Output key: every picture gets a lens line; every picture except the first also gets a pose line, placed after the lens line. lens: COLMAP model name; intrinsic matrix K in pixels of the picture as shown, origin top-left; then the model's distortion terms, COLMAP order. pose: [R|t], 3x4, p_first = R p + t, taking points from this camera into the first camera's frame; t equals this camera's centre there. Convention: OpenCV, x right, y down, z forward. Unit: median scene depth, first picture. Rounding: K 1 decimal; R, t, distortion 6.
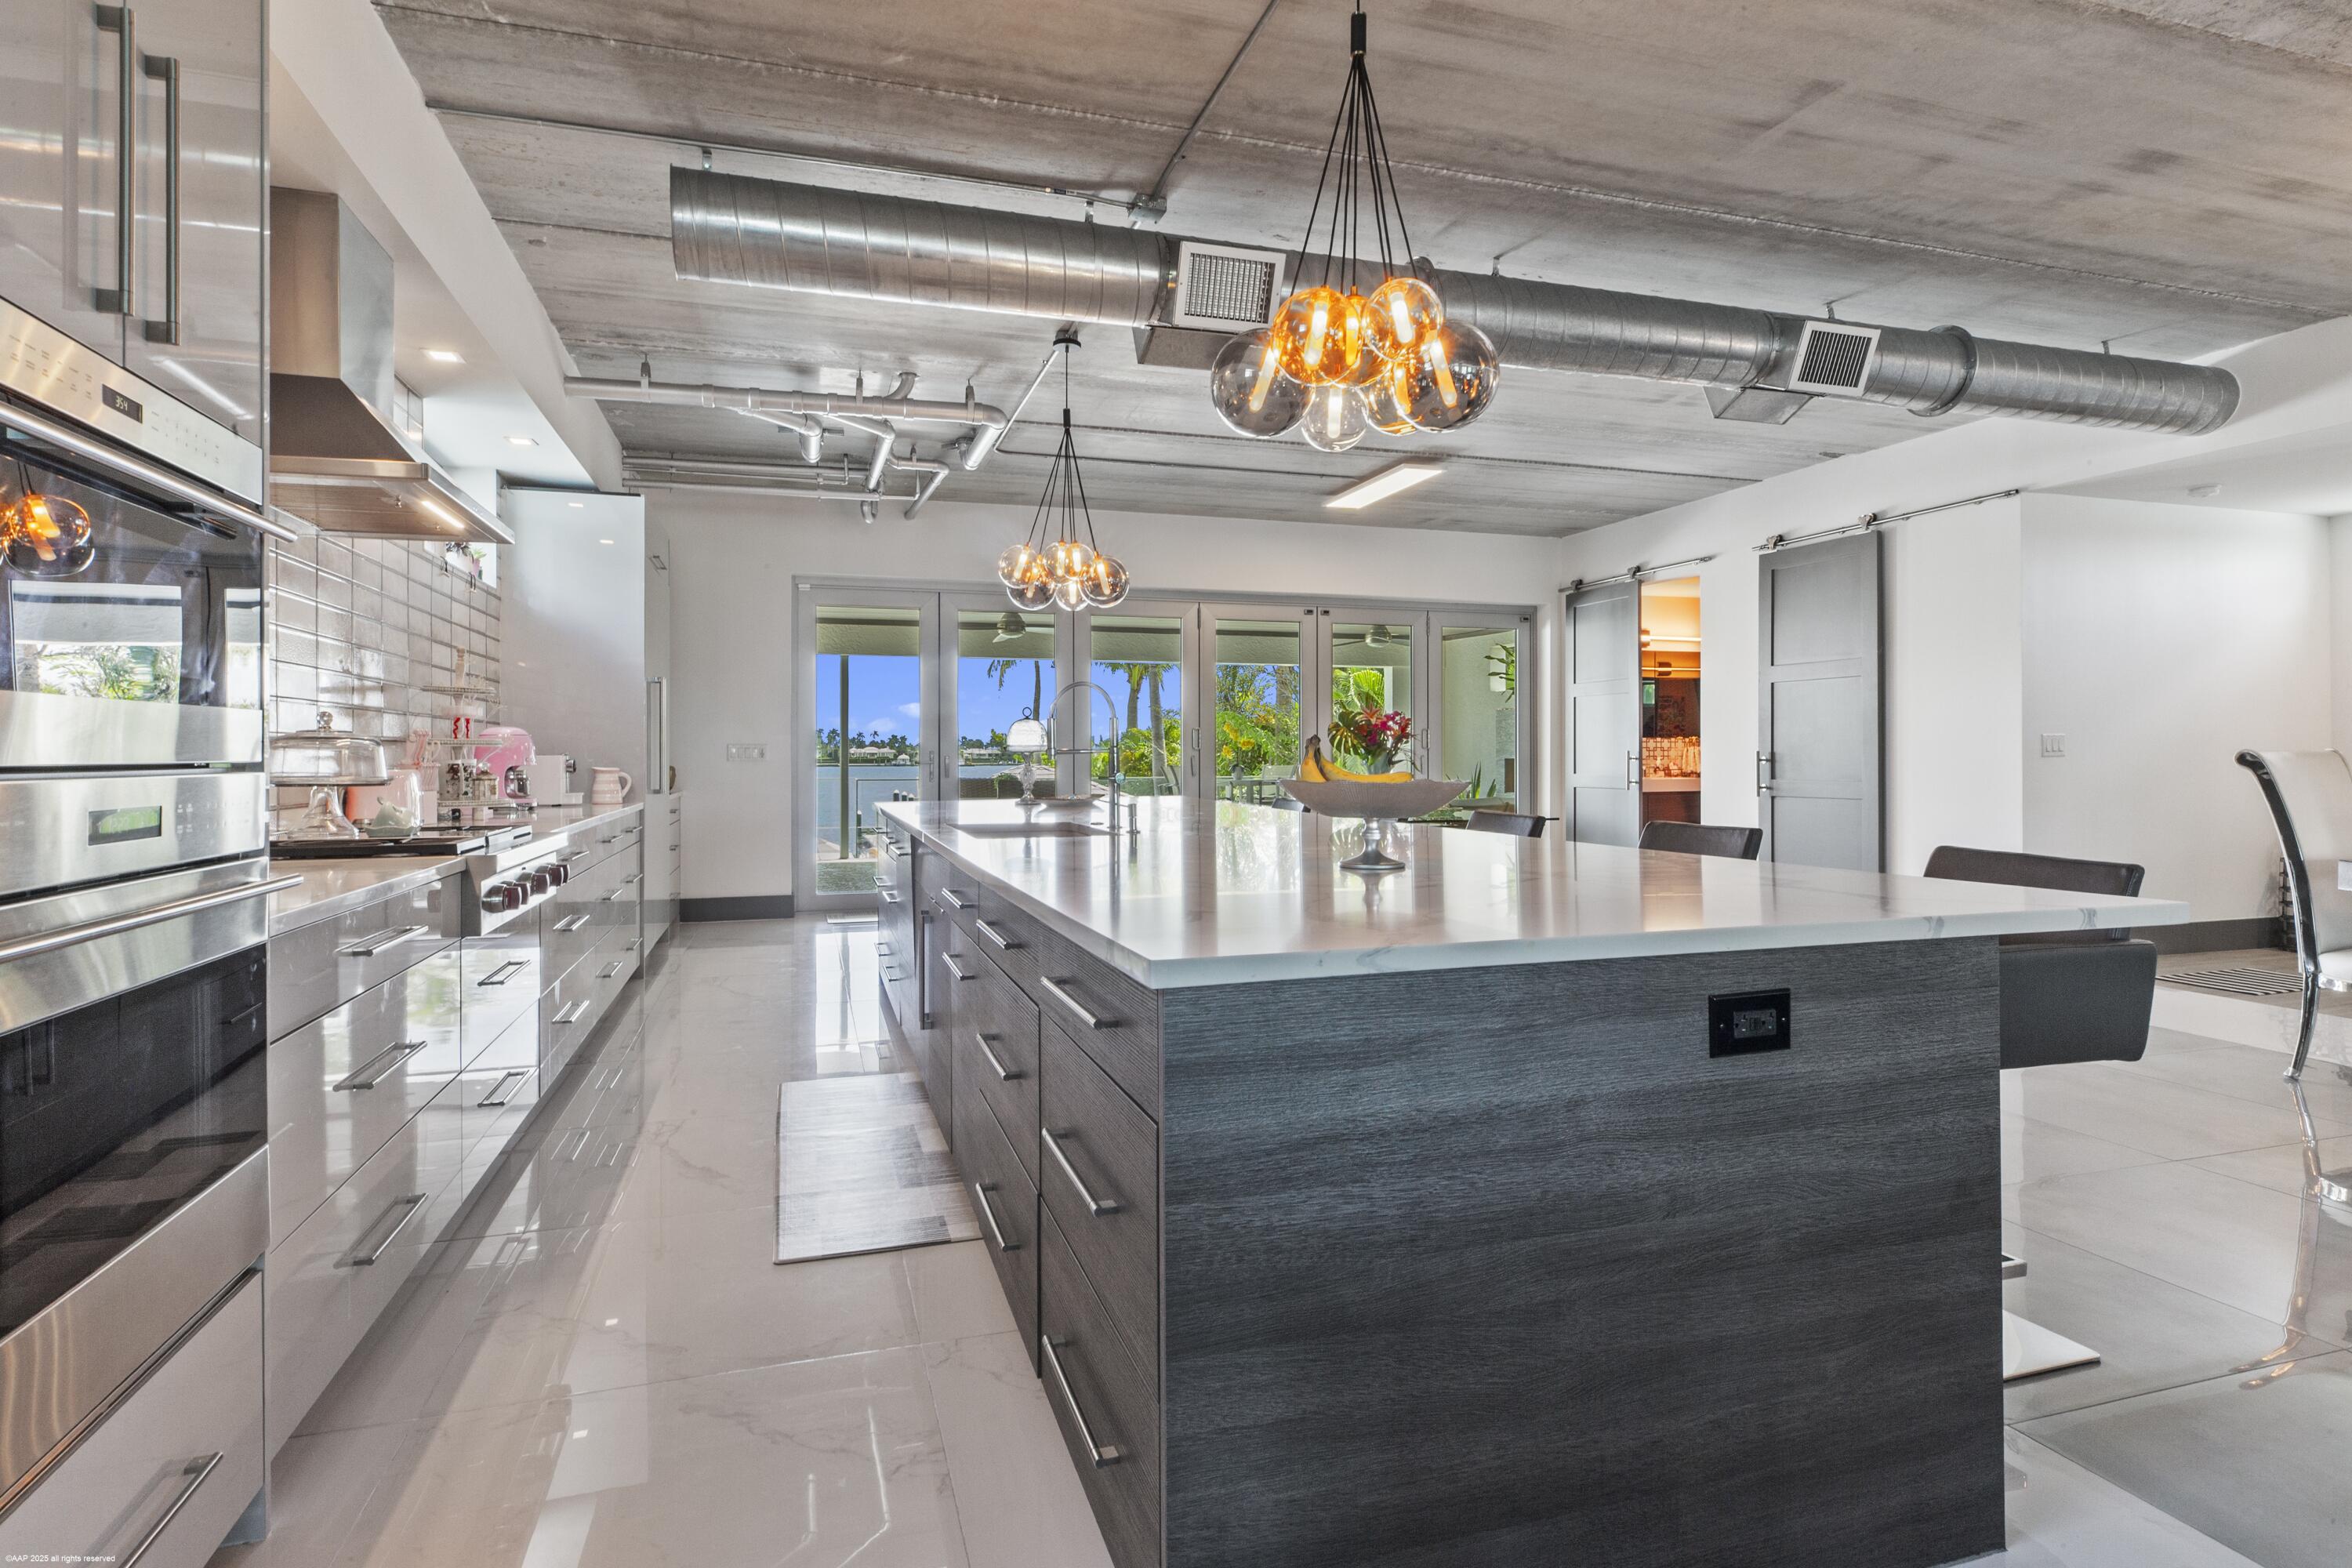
lens RADIAL K [[1231.5, 0, 1176.0], [0, 1231.5, 784.0], [0, 0, 1]] dist [-0.002367, -0.000396]
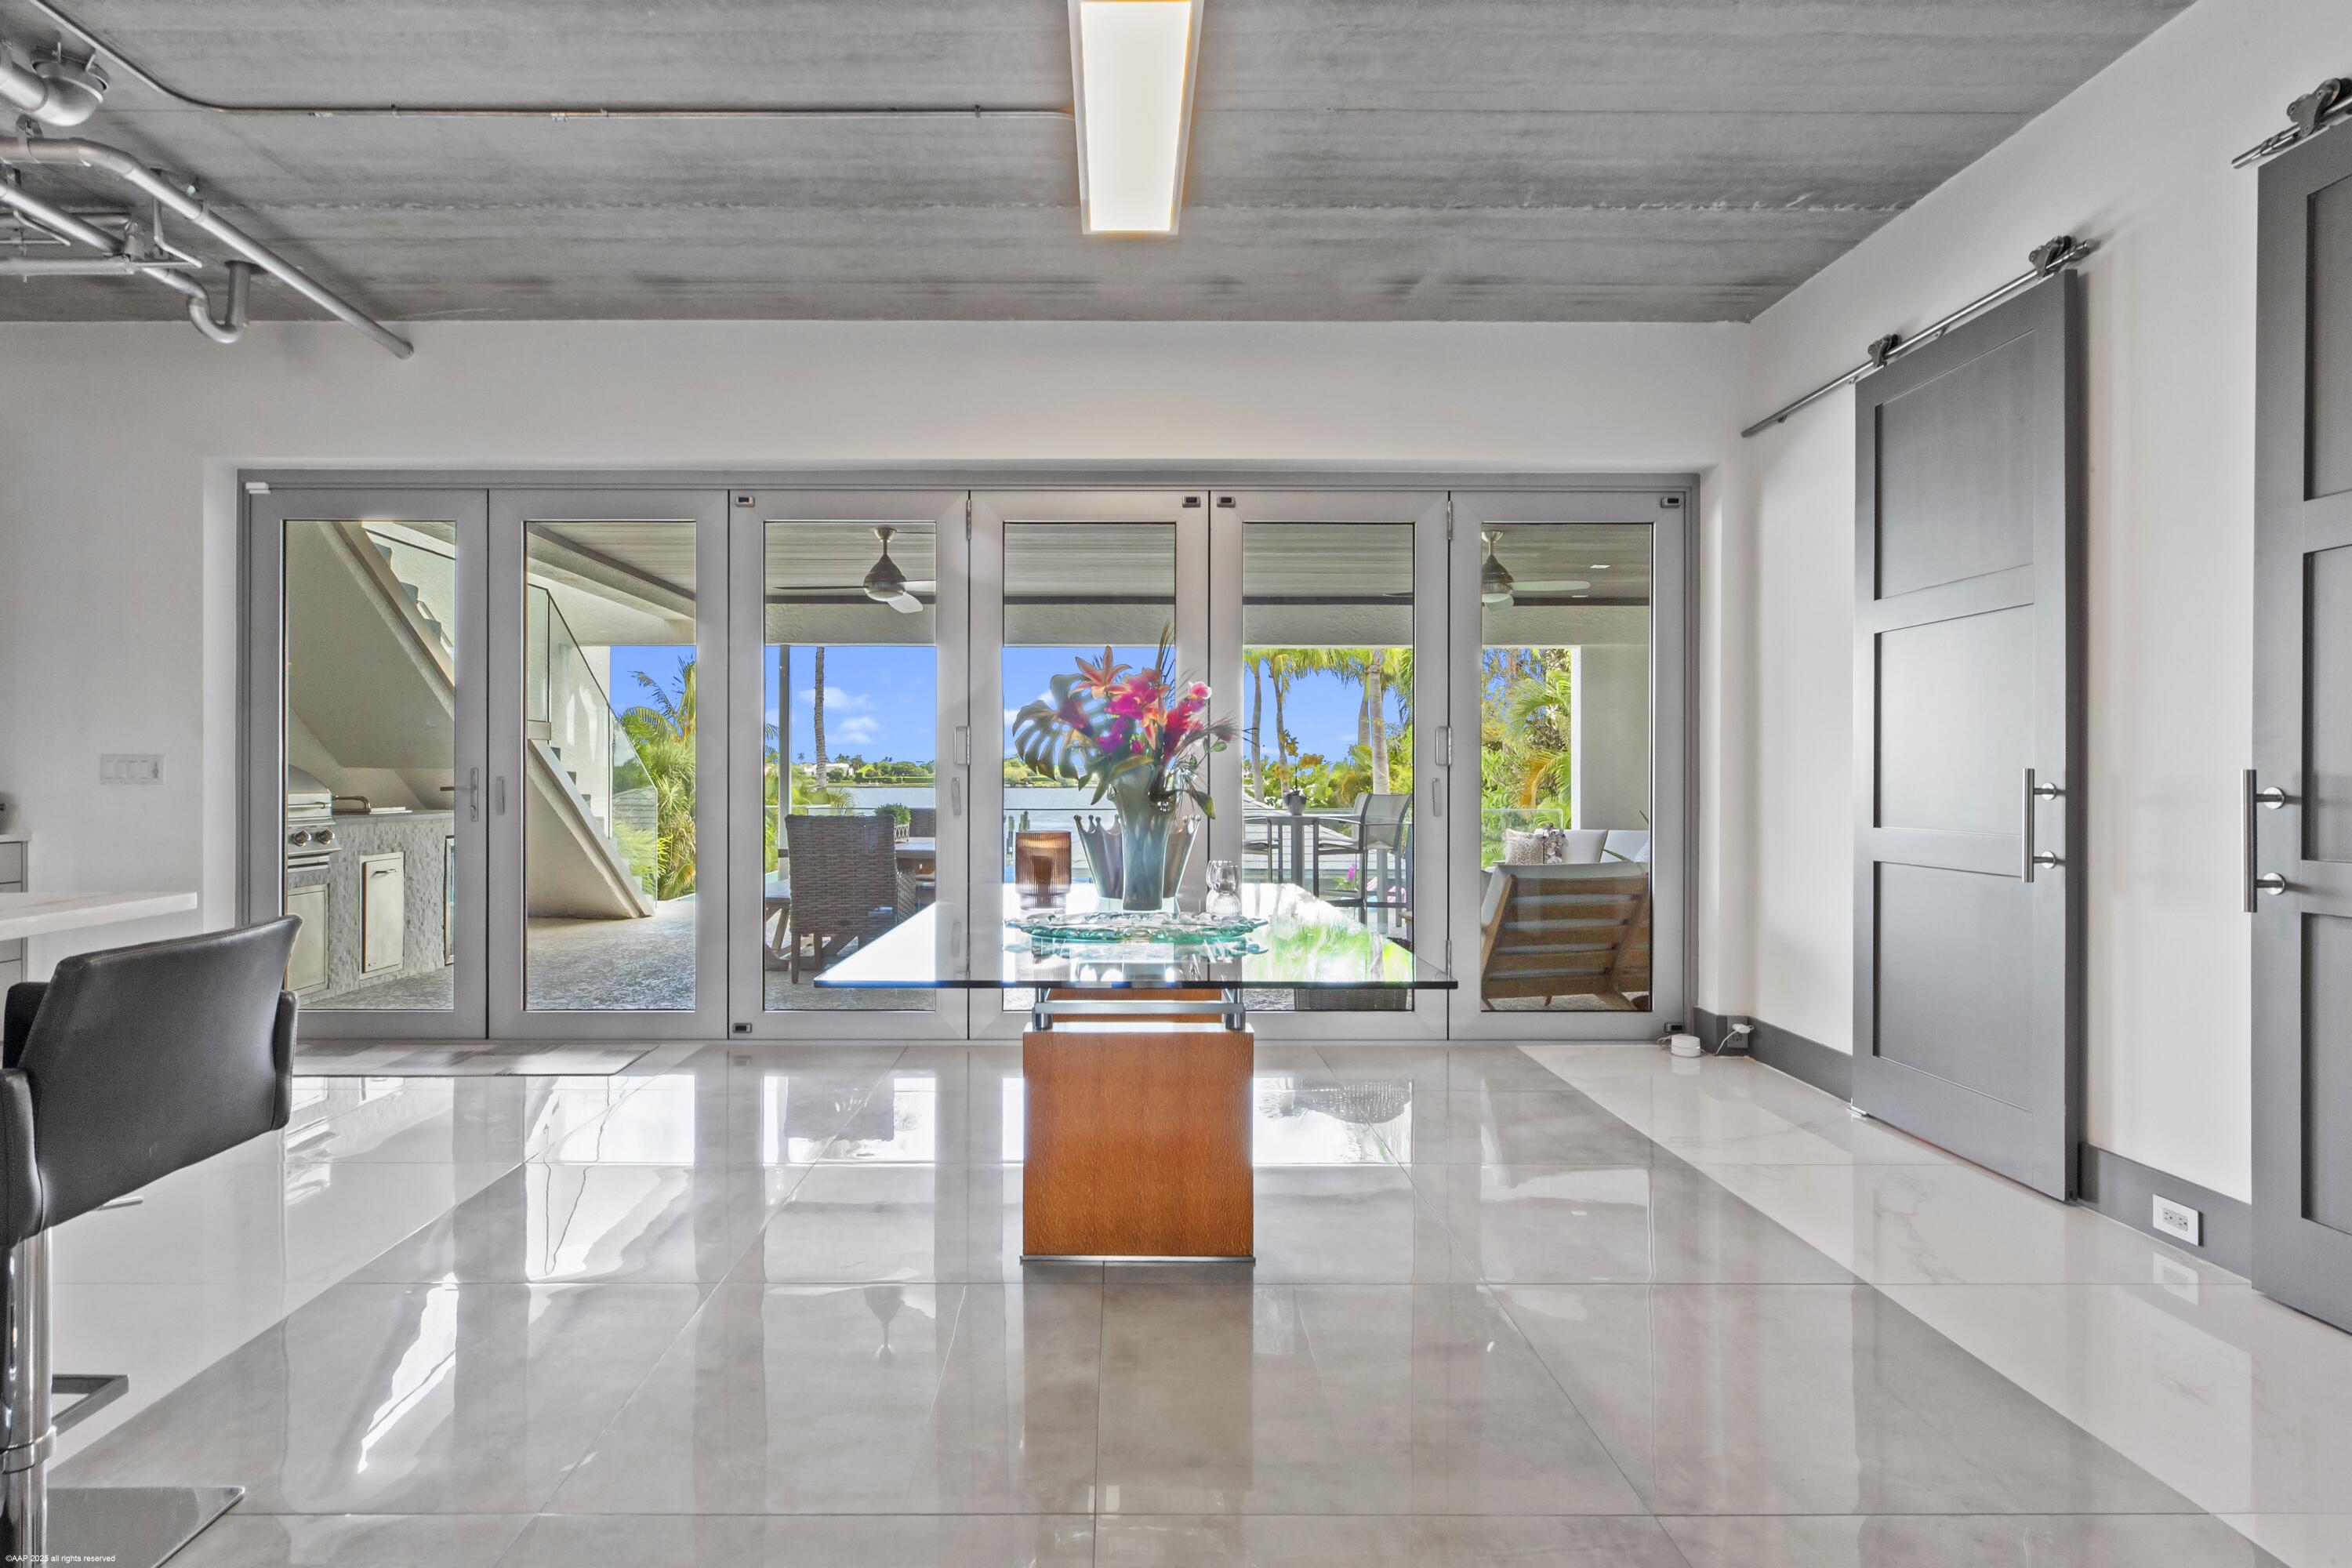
lens RADIAL K [[1231.5, 0, 1176.0], [0, 1231.5, 784.0], [0, 0, 1]] dist [-0.002367, -0.000396]
pose [[0.961858, 0.001383, -0.273547, 0.355317], [-0.006713, 0.999805, -0.018551, -0.018652], [0.273468, 0.019680, 0.961680, 0.751351]]
